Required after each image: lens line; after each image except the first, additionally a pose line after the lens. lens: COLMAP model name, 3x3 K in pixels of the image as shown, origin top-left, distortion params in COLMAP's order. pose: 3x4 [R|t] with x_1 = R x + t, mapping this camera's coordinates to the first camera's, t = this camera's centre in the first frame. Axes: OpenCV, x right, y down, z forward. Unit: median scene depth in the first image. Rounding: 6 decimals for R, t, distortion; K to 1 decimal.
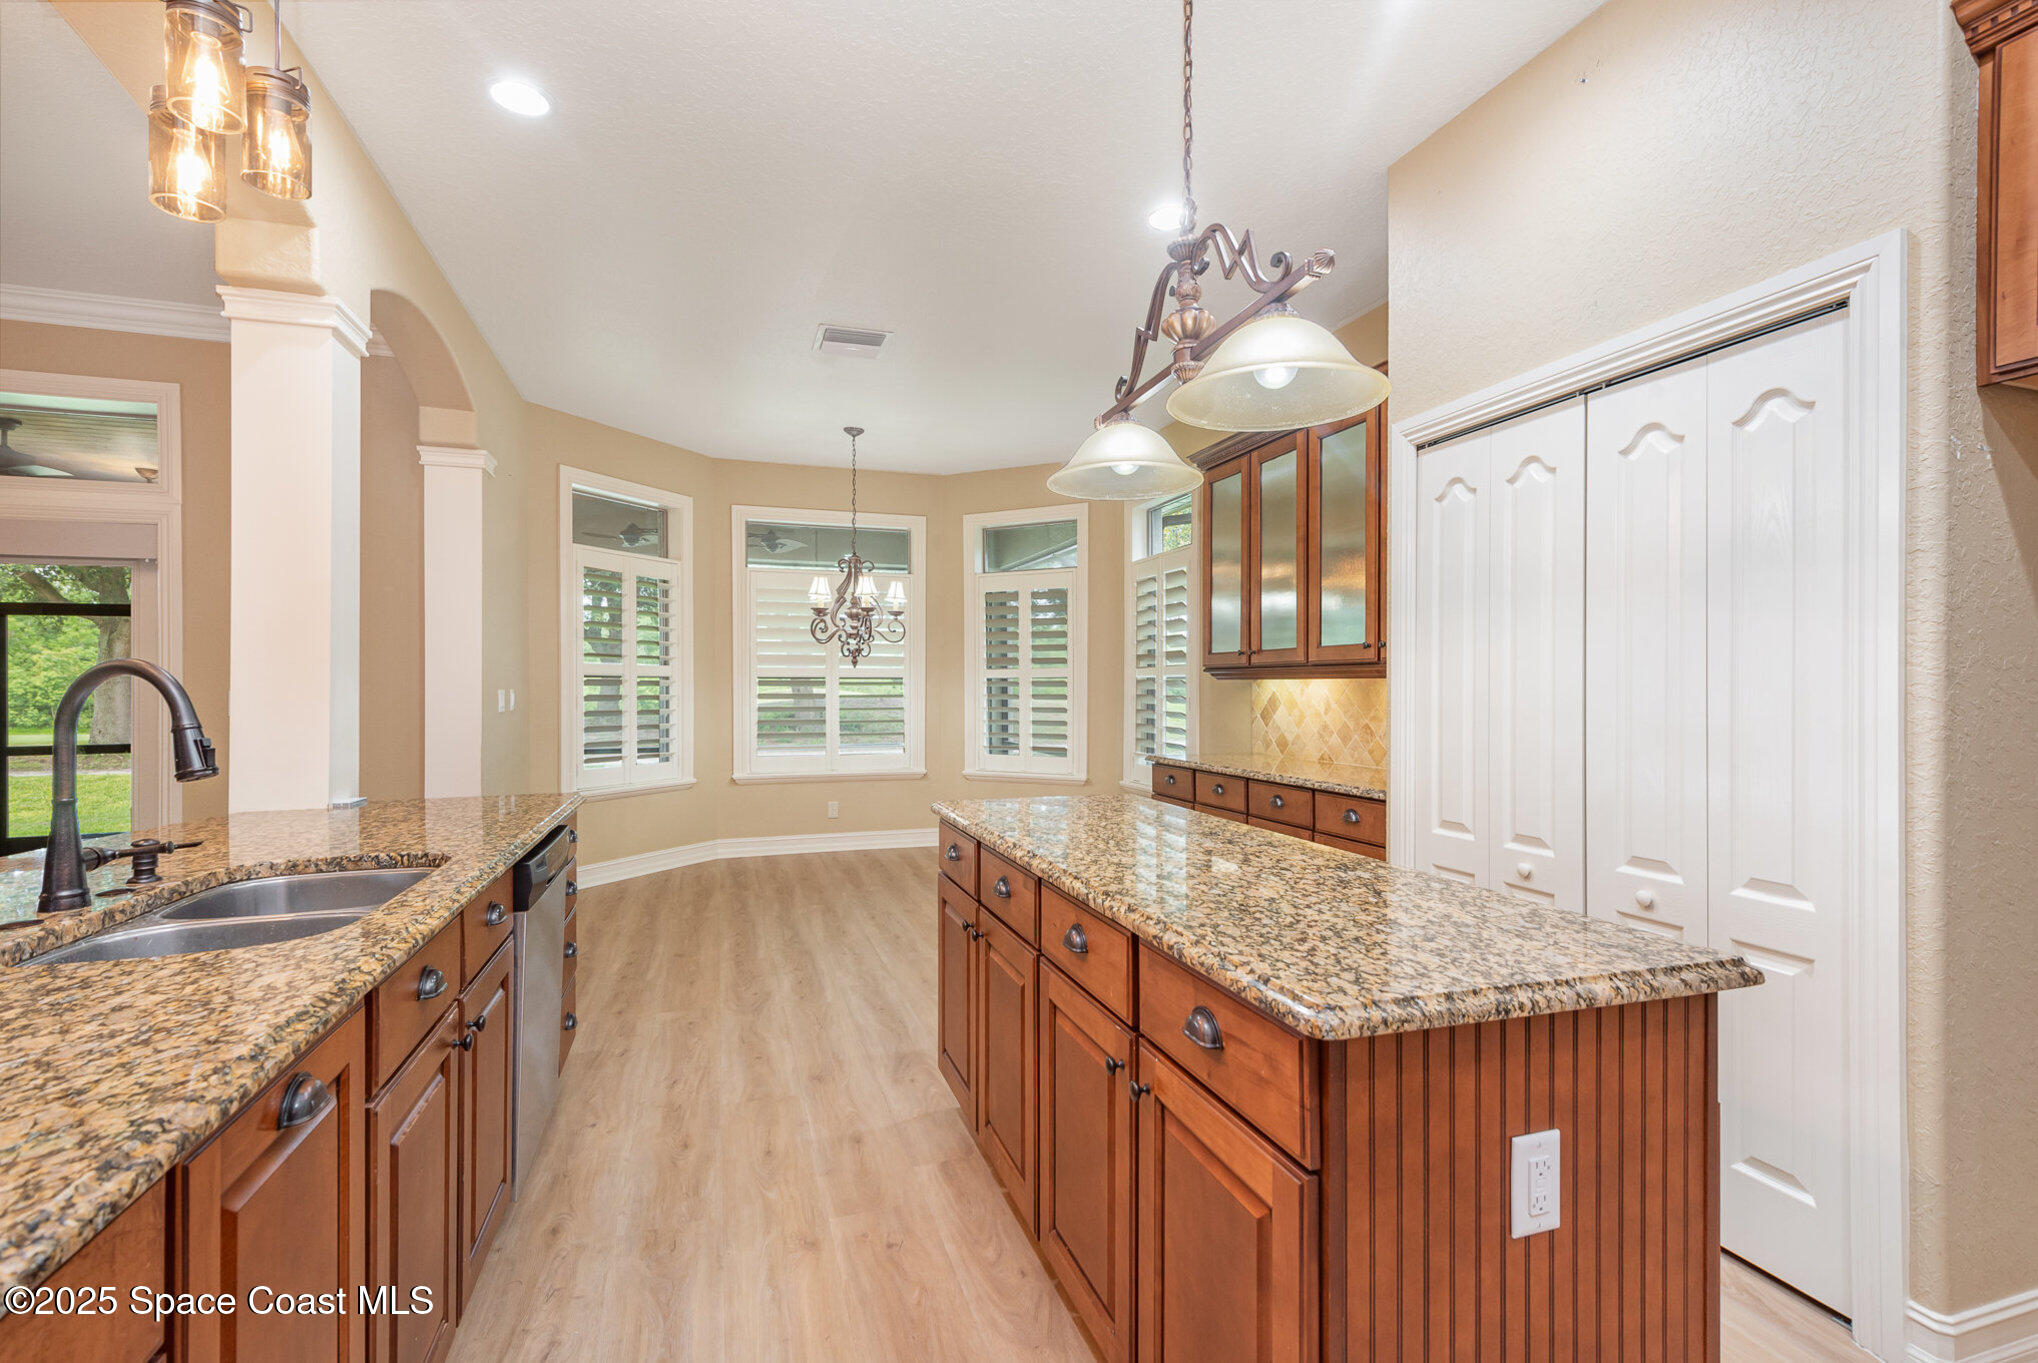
lens RADIAL K [[915.0, 0, 1025.3], [0, 915.0, 692.8], [0, 0, 1]] dist [0.018929, -0.006166]
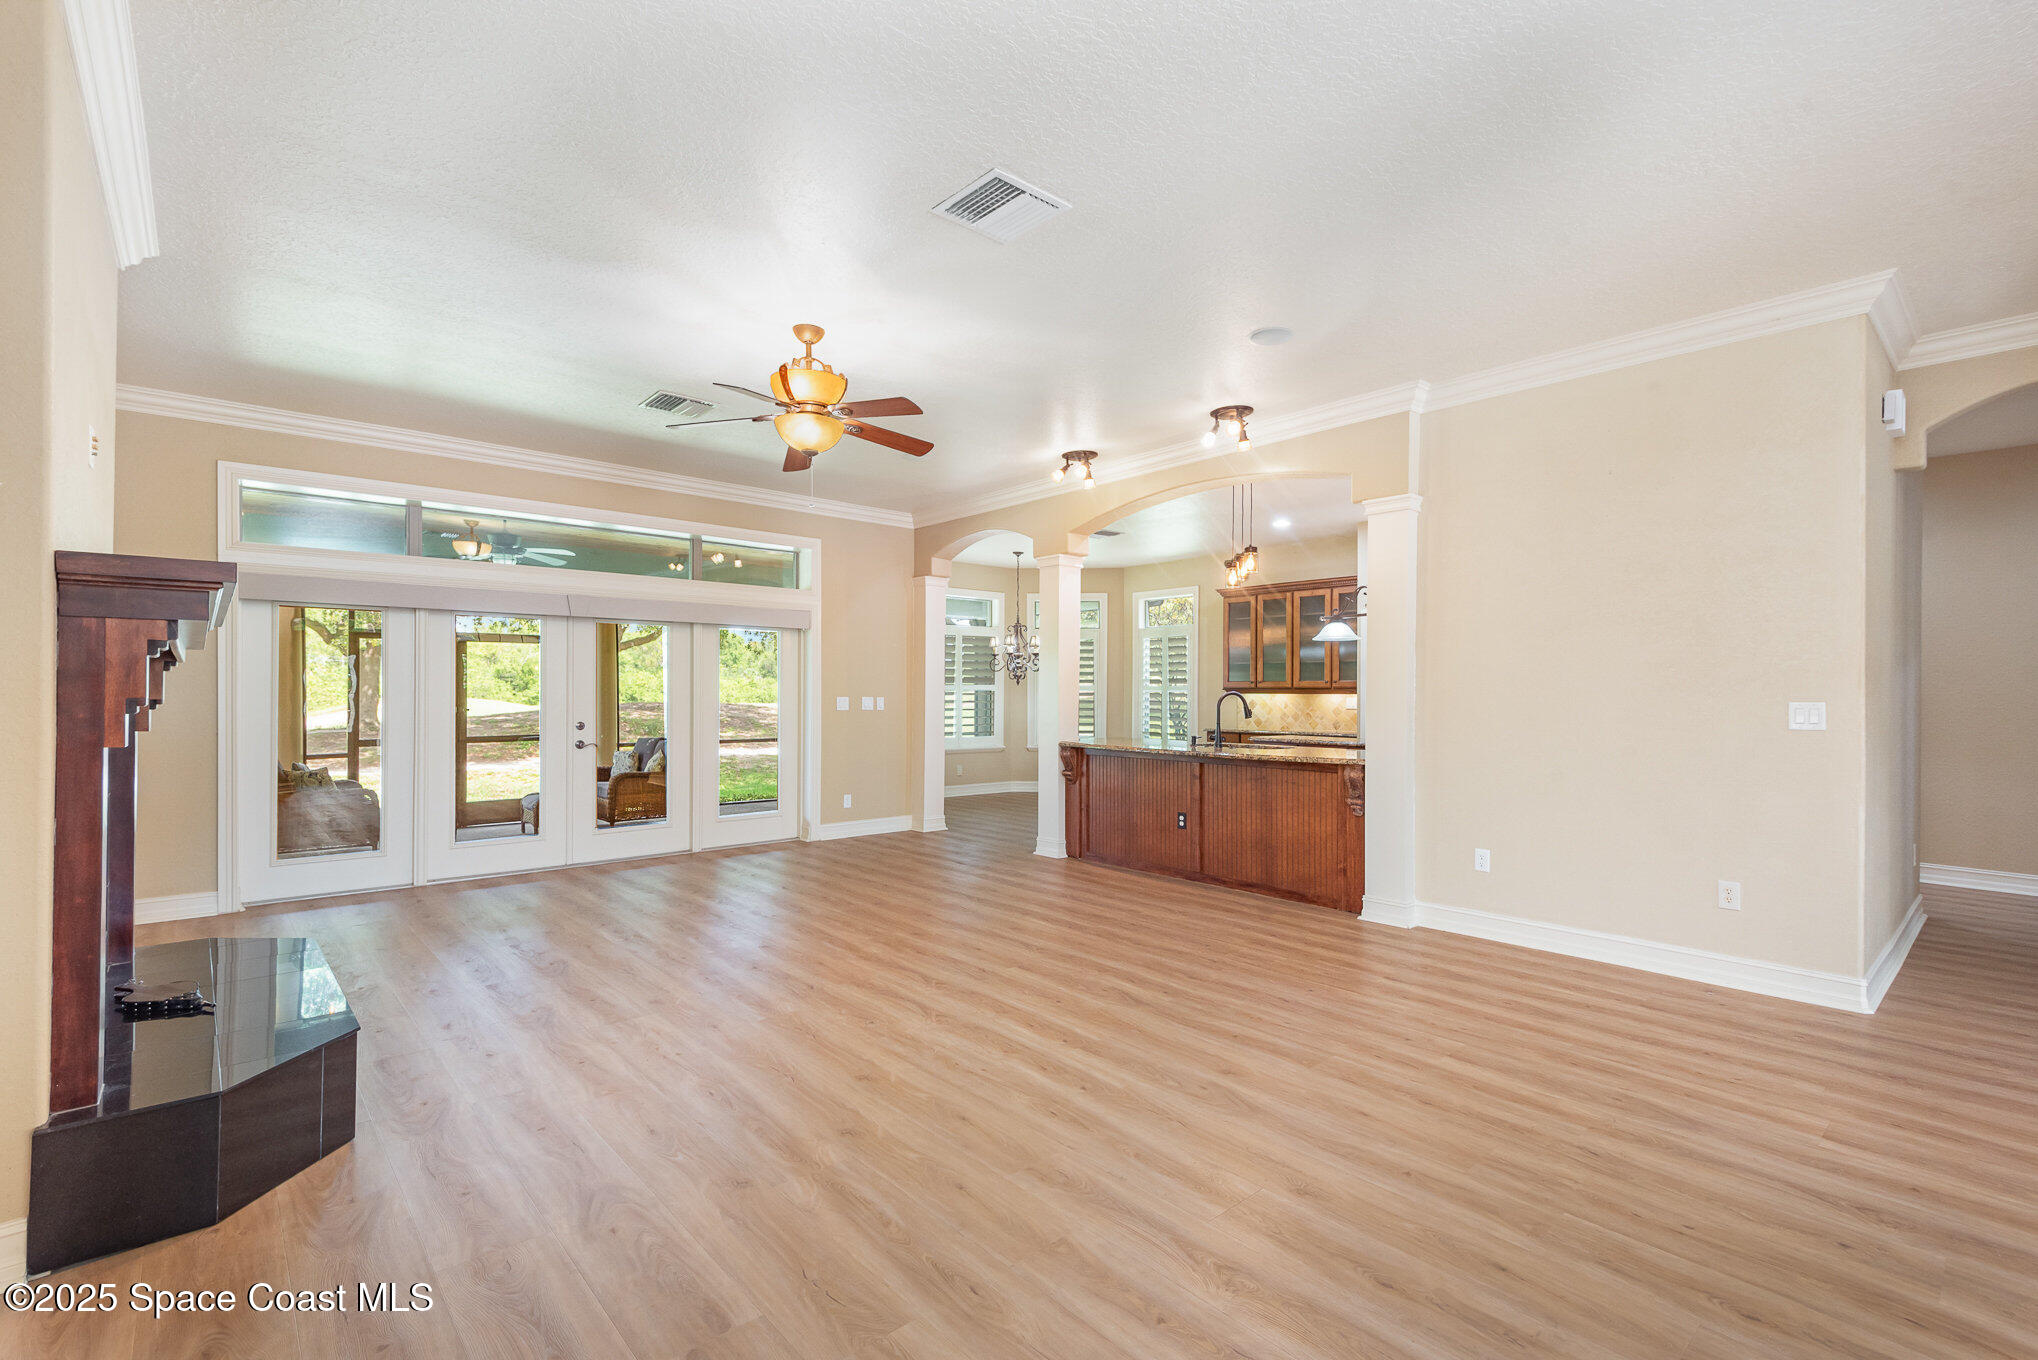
lens RADIAL K [[915.0, 0, 1013.1], [0, 915.0, 683.9], [0, 0, 1]] dist [0.018929, -0.006166]
pose [[0.919943, 0.007769, 0.391975, -1.208586], [-0.000787, 0.999838, -0.017970, 0.001719], [-0.392052, 0.016223, 0.919800, -0.860124]]
